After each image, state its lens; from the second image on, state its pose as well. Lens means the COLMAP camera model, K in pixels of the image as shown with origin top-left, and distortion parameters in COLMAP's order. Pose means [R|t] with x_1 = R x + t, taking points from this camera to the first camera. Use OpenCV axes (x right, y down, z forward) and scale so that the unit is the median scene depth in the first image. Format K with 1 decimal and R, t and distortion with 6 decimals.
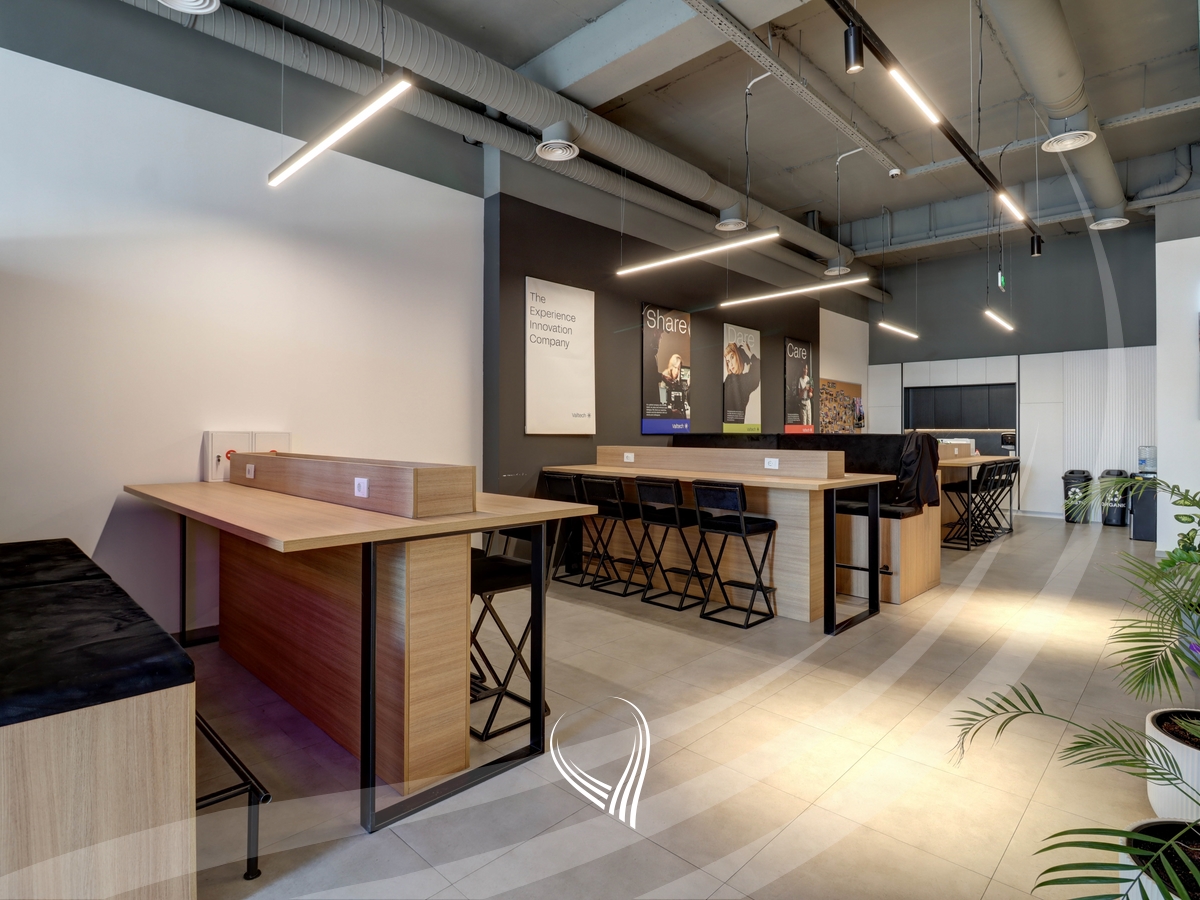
lens RADIAL K [[628.2, 0, 597.0], [0, 628.2, 427.8], [0, 0, 1]] dist [0.003200, -0.013313]
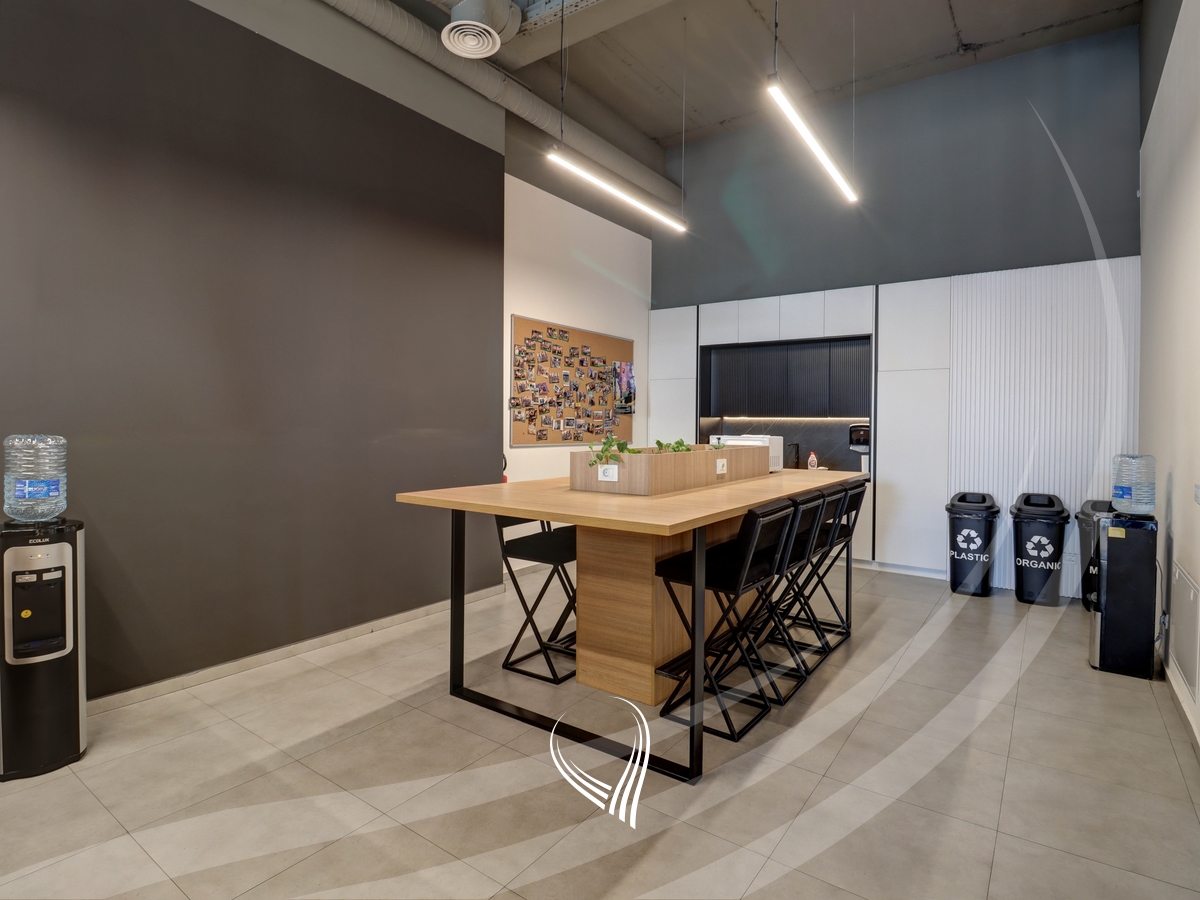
lens RADIAL K [[628.2, 0, 597.0], [0, 628.2, 427.8], [0, 0, 1]] dist [0.003200, -0.013313]
pose [[0.989772, 0.003395, 0.142620, 0.371243], [-0.005790, 0.999849, 0.016382, 0.004105], [-0.142543, -0.017041, 0.989642, 0.514380]]
